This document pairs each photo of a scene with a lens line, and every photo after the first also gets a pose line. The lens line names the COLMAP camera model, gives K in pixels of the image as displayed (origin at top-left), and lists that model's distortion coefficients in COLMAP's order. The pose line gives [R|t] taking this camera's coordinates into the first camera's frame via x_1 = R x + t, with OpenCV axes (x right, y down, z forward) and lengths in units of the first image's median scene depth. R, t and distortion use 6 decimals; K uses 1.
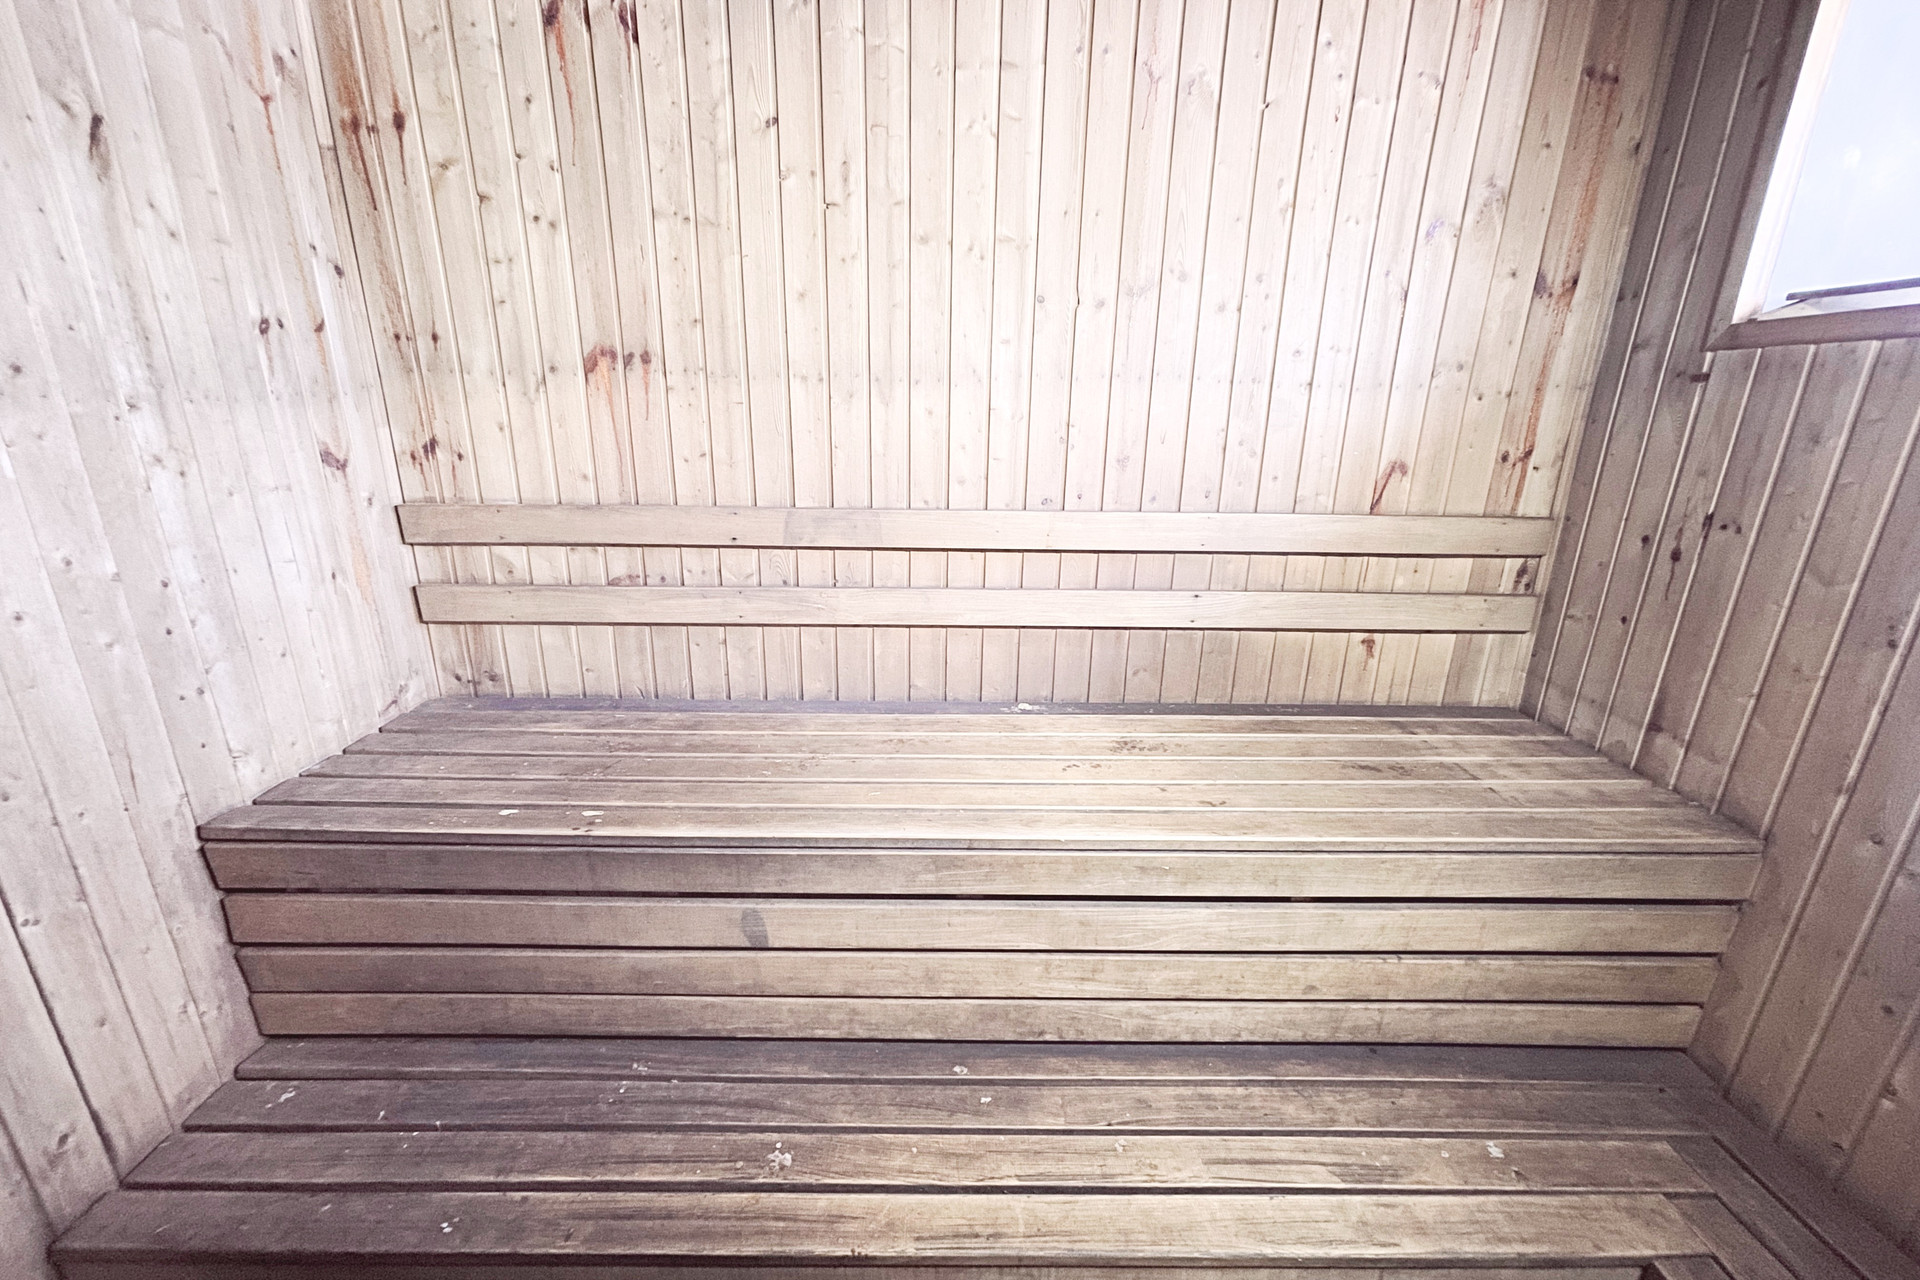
lens RADIAL K [[771.4, 0, 948.2], [0, 771.4, 649.6], [0, 0, 1]] dist [-0.001507, 0.000081]
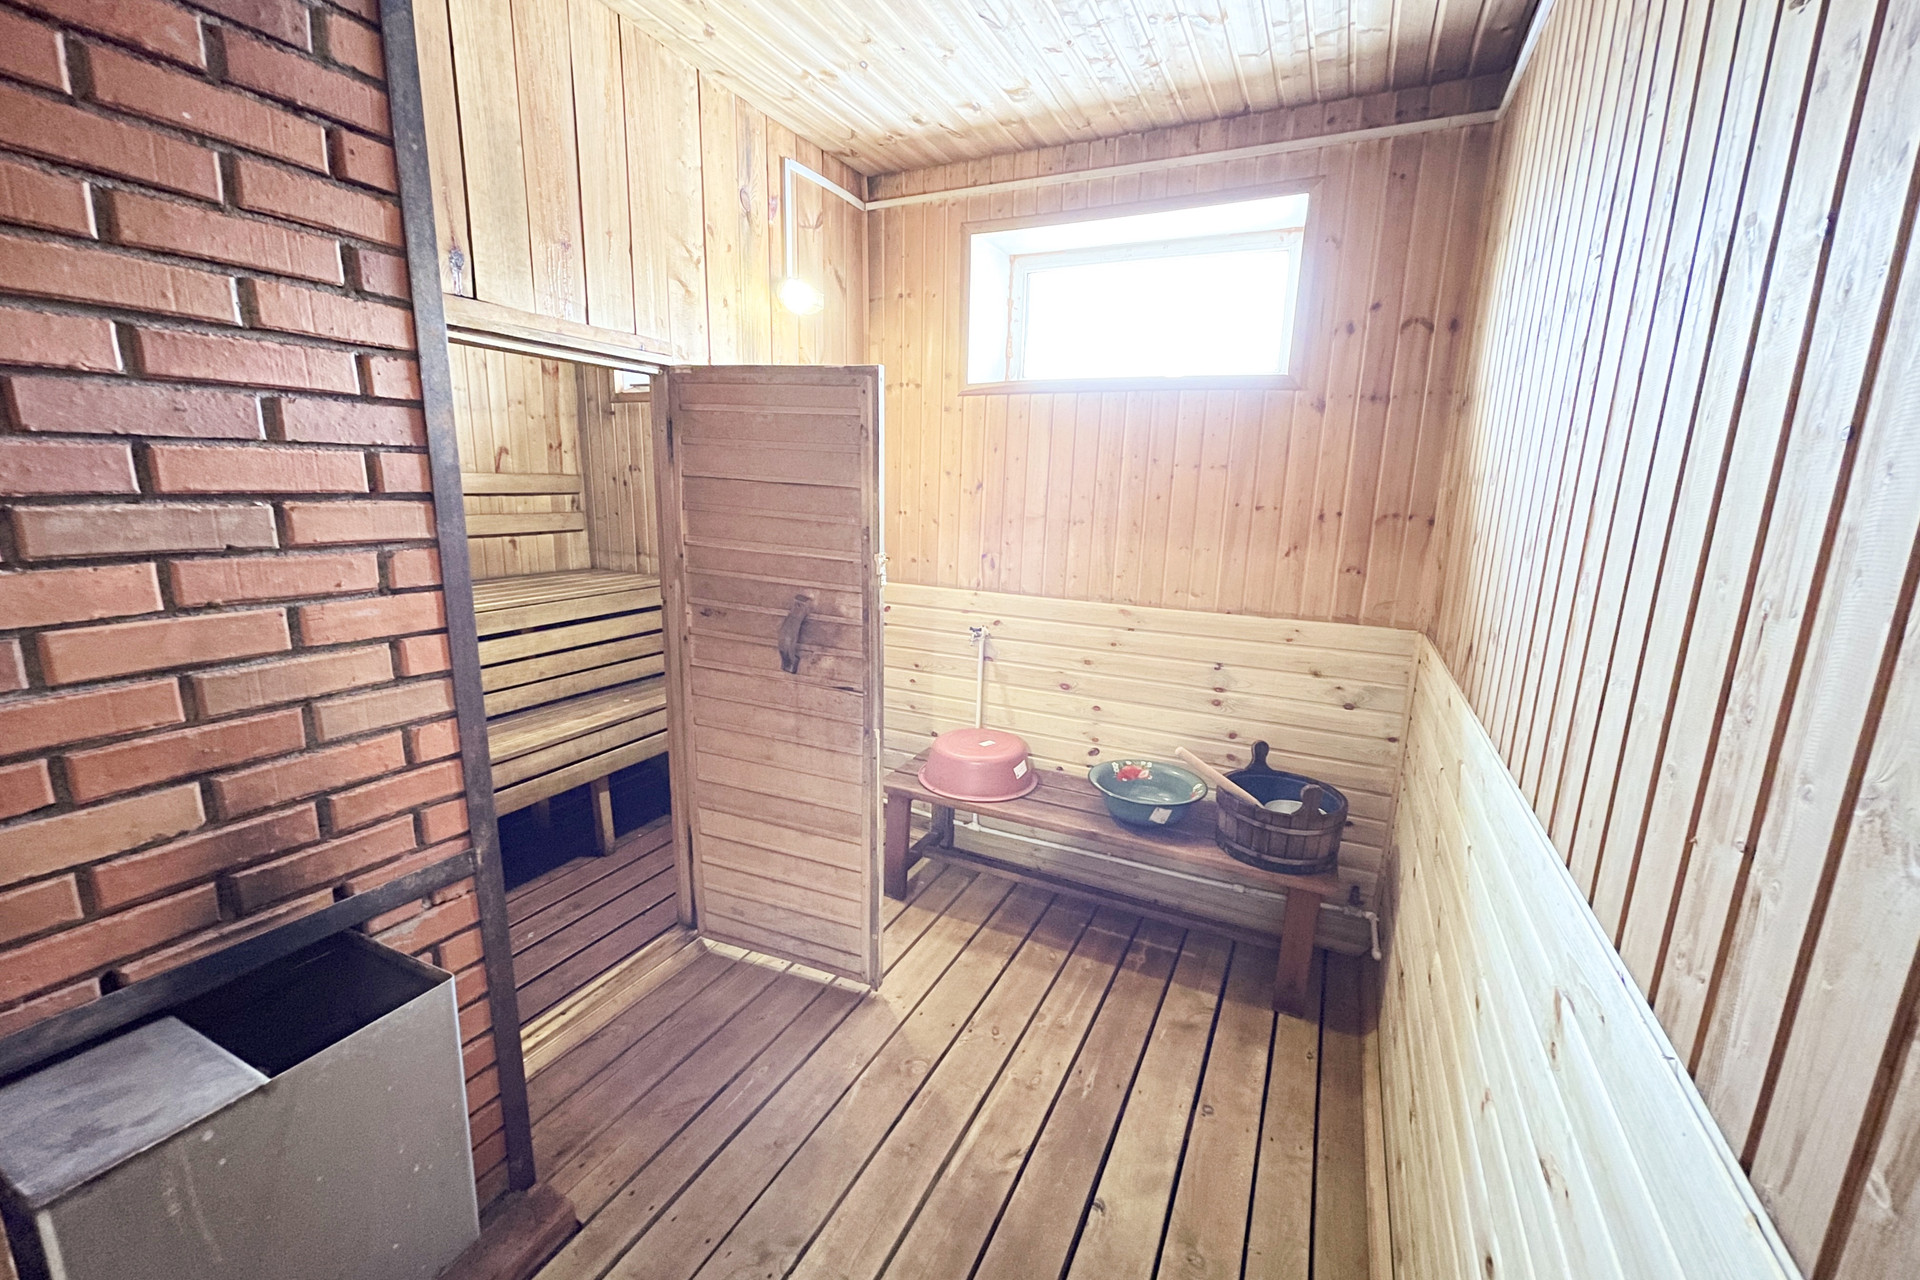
lens RADIAL K [[771.4, 0, 958.7], [0, 771.4, 638.1], [0, 0, 1]] dist [-0.001507, 0.000081]
pose [[0.445050, -0.184875, 0.876215, -0.723465], [0.243261, 0.966623, 0.080393, 0.357170], [-0.861832, 0.177370, 0.475168, -0.868992]]
